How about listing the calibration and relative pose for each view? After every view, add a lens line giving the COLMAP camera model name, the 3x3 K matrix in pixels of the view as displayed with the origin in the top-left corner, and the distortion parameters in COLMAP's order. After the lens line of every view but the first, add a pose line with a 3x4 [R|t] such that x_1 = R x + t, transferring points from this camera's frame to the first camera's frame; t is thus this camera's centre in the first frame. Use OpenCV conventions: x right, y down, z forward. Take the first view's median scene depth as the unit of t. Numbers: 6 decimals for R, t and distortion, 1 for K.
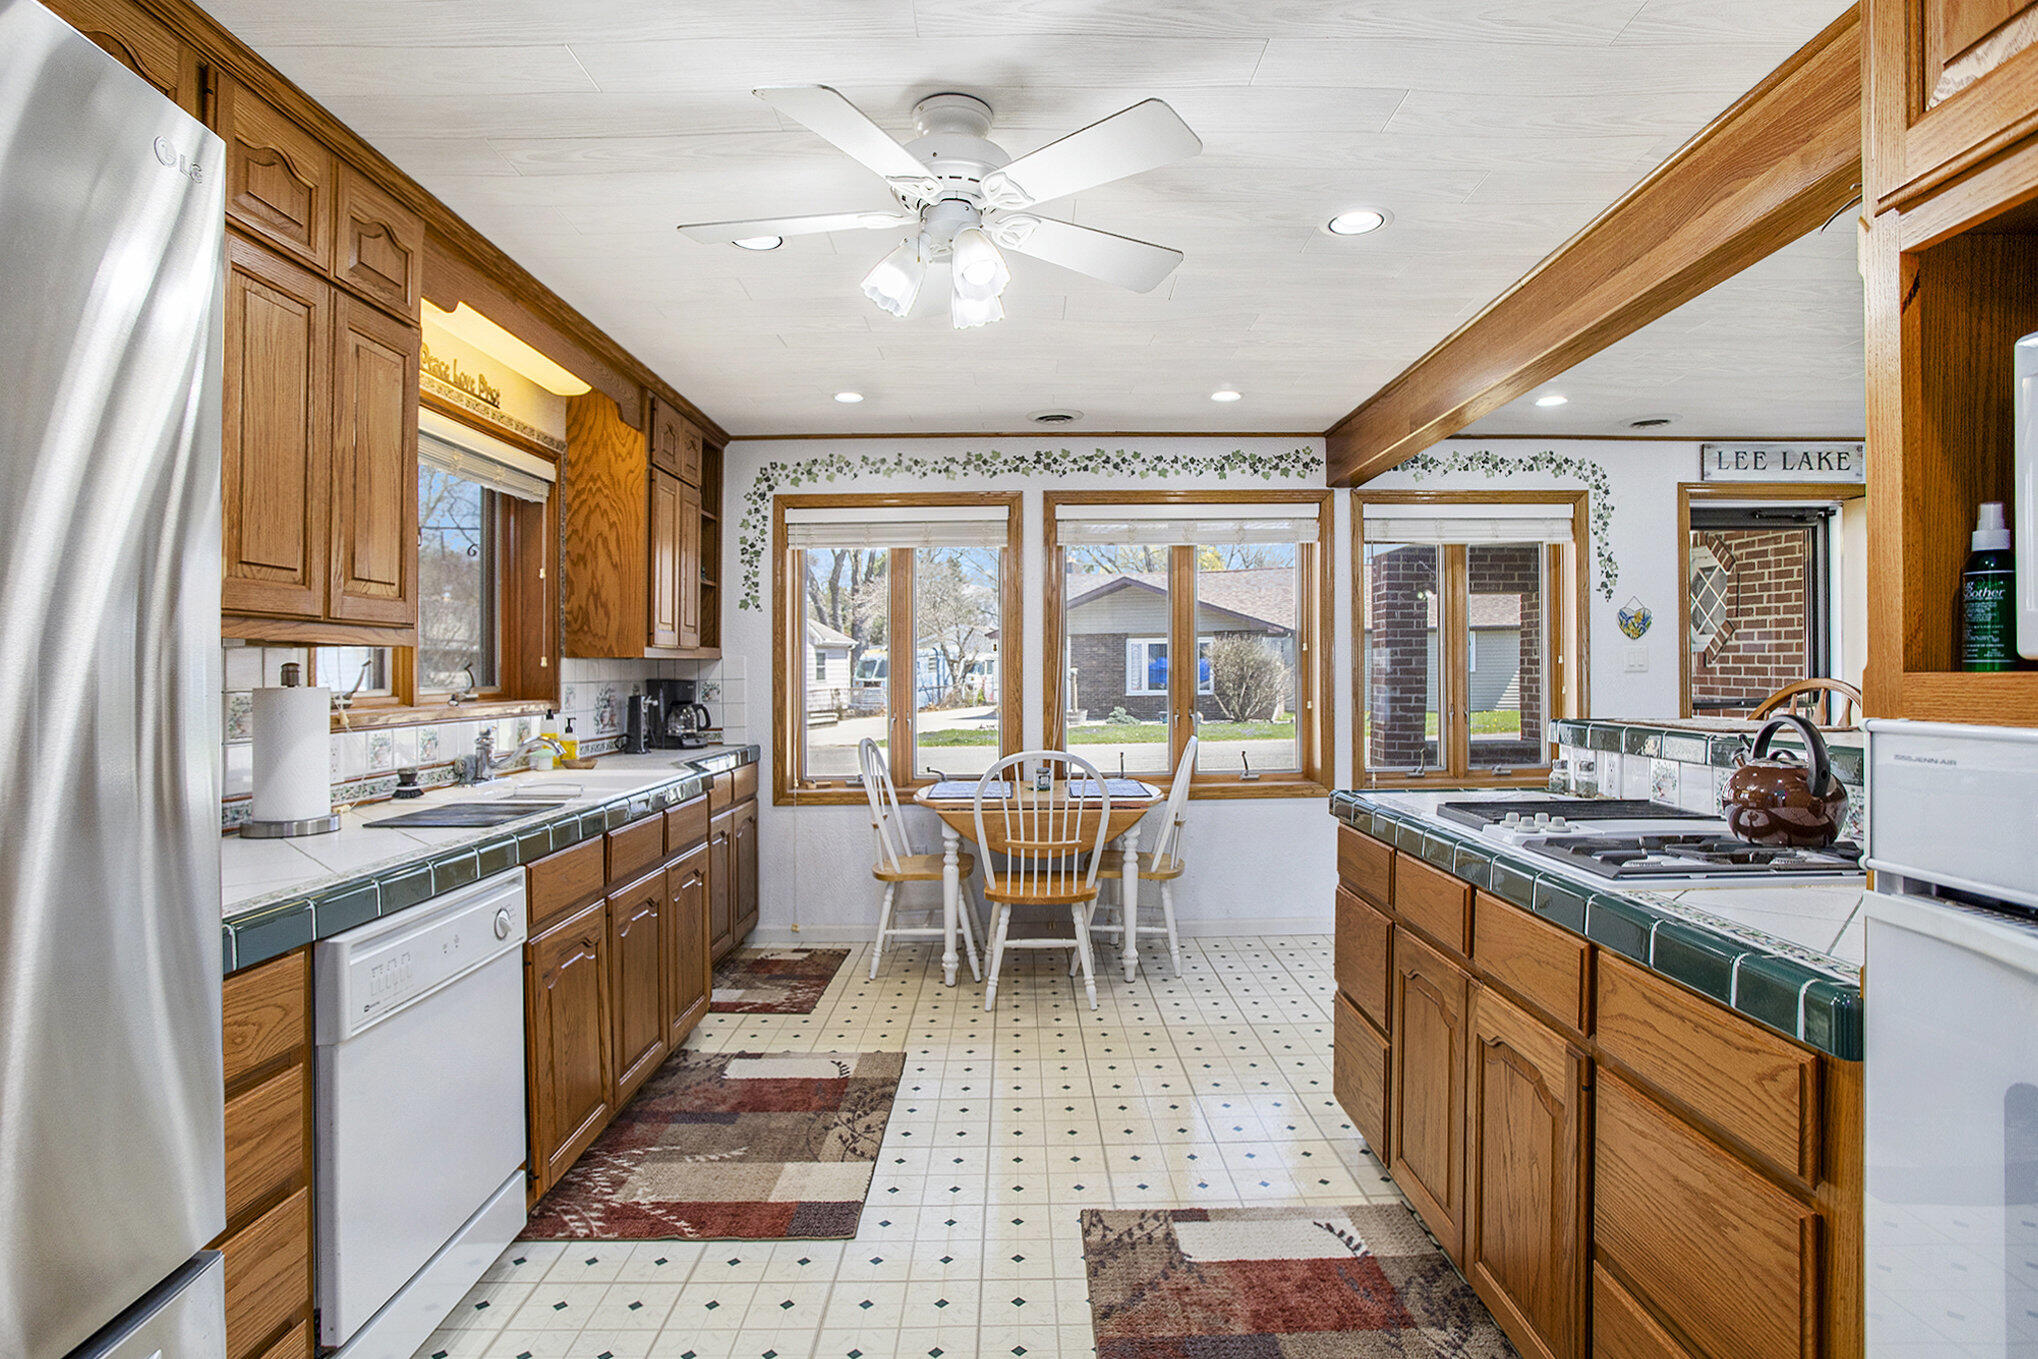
lens RADIAL K [[980.1, 0, 1018.6], [0, 980.1, 673.9], [0, 0, 1]] dist [-0.075428, 0.028663]
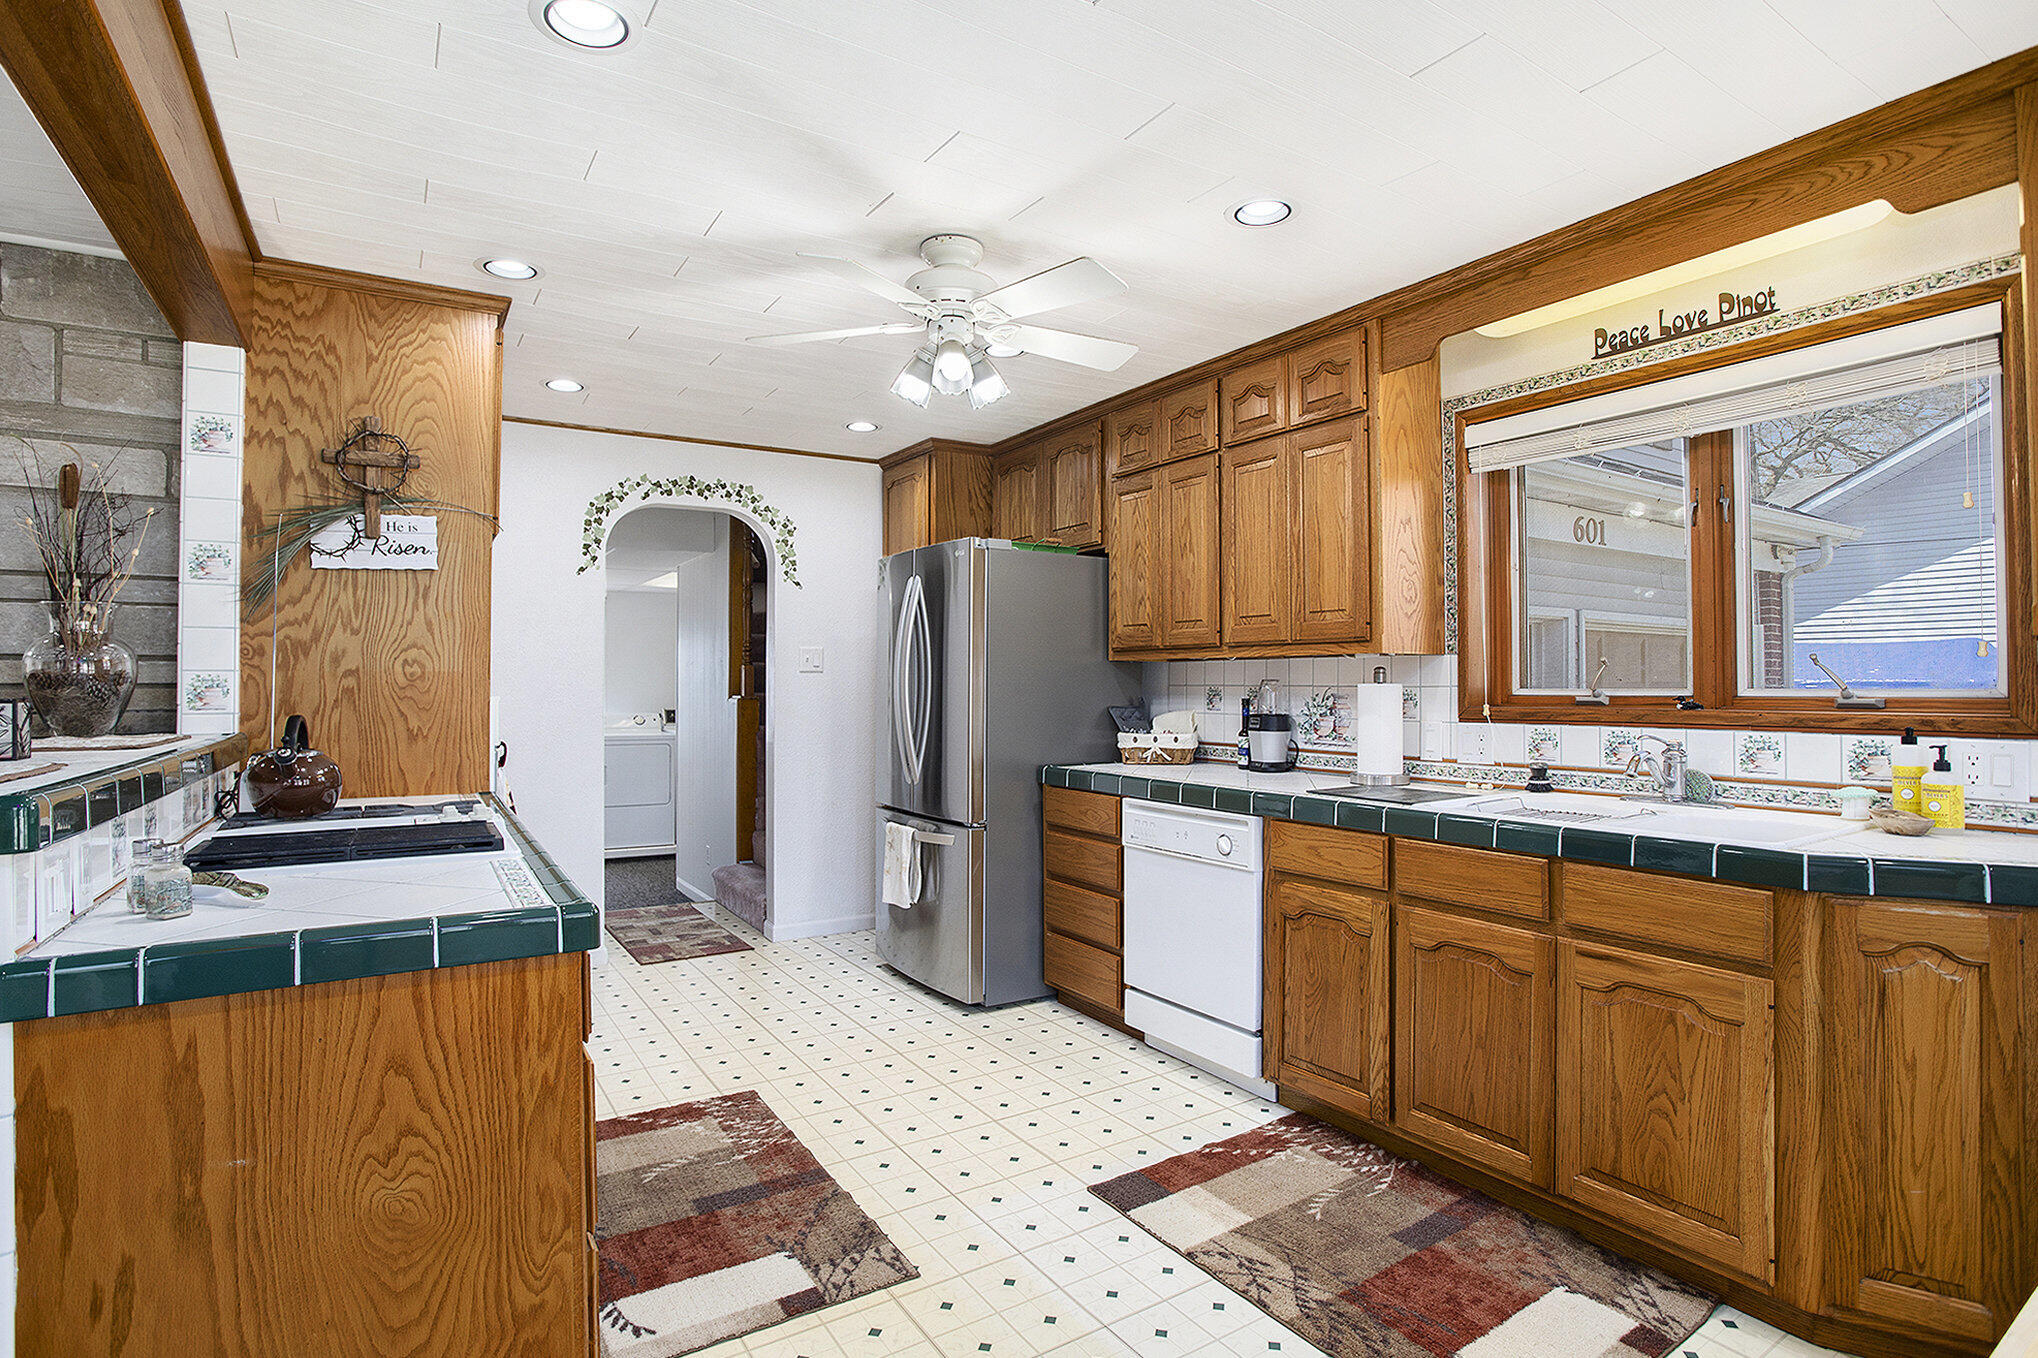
lens RADIAL K [[980.1, 0, 1018.6], [0, 980.1, 673.4], [0, 0, 1]] dist [-0.075428, 0.028663]
pose [[-0.836963, 0.001579, -0.547258, 0.353070], [0.007467, 0.999936, -0.008535, 0.003356], [0.547209, -0.011230, -0.836921, 1.336484]]
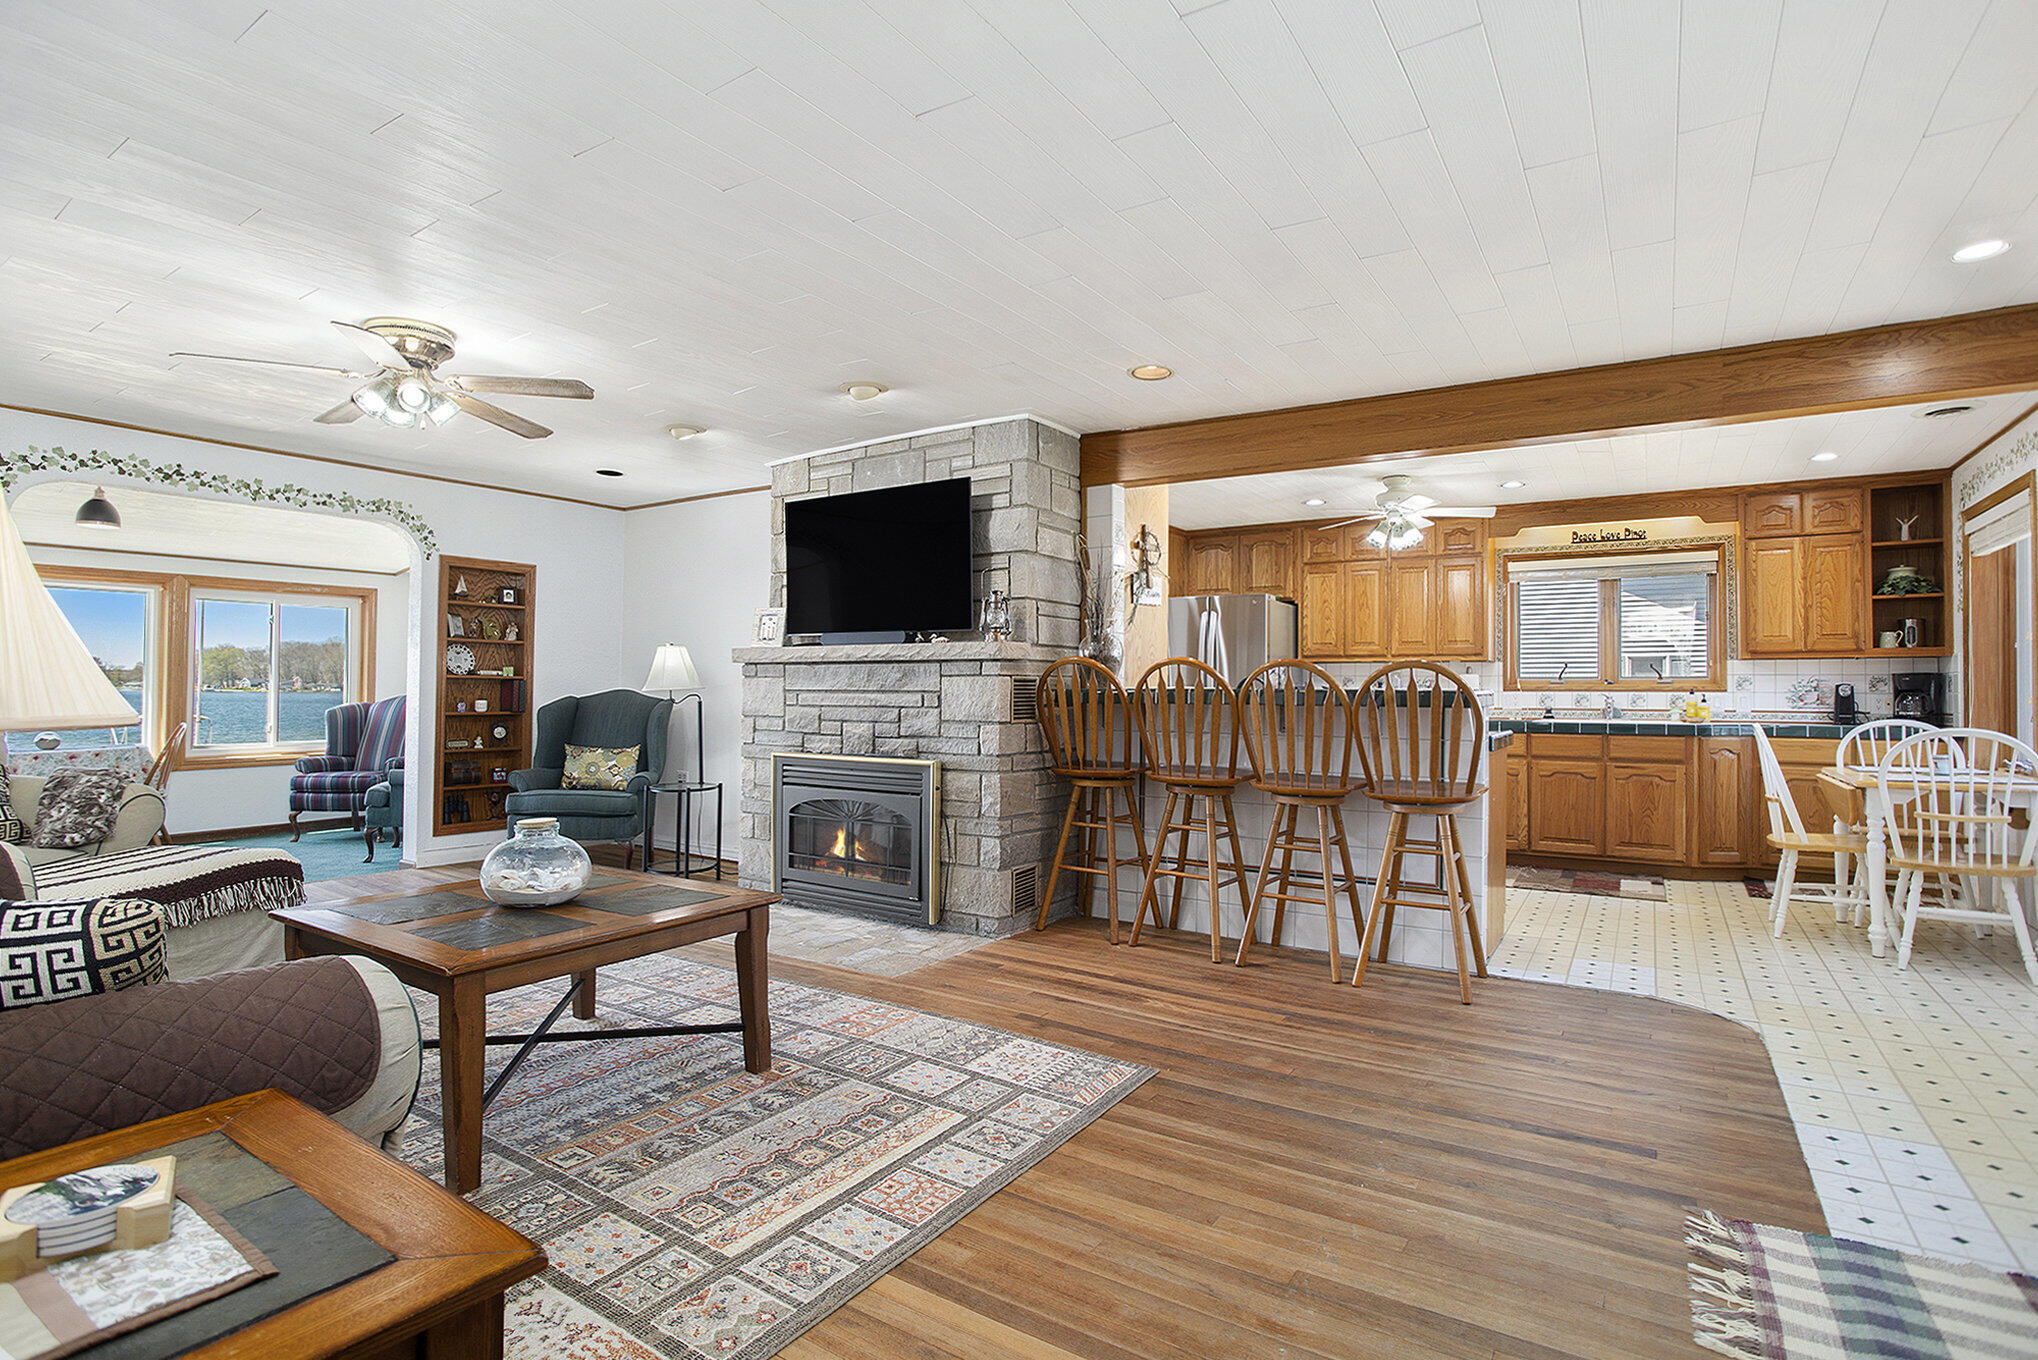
lens RADIAL K [[943.1, 0, 1001.0], [0, 943.1, 680.1], [0, 0, 1]] dist [-0.071474, 0.024586]
pose [[-0.558165, -0.008076, -0.829691, 1.891427], [-0.003728, 0.999967, -0.007225, 0.041560], [0.829722, -0.000940, -0.558177, 0.986913]]
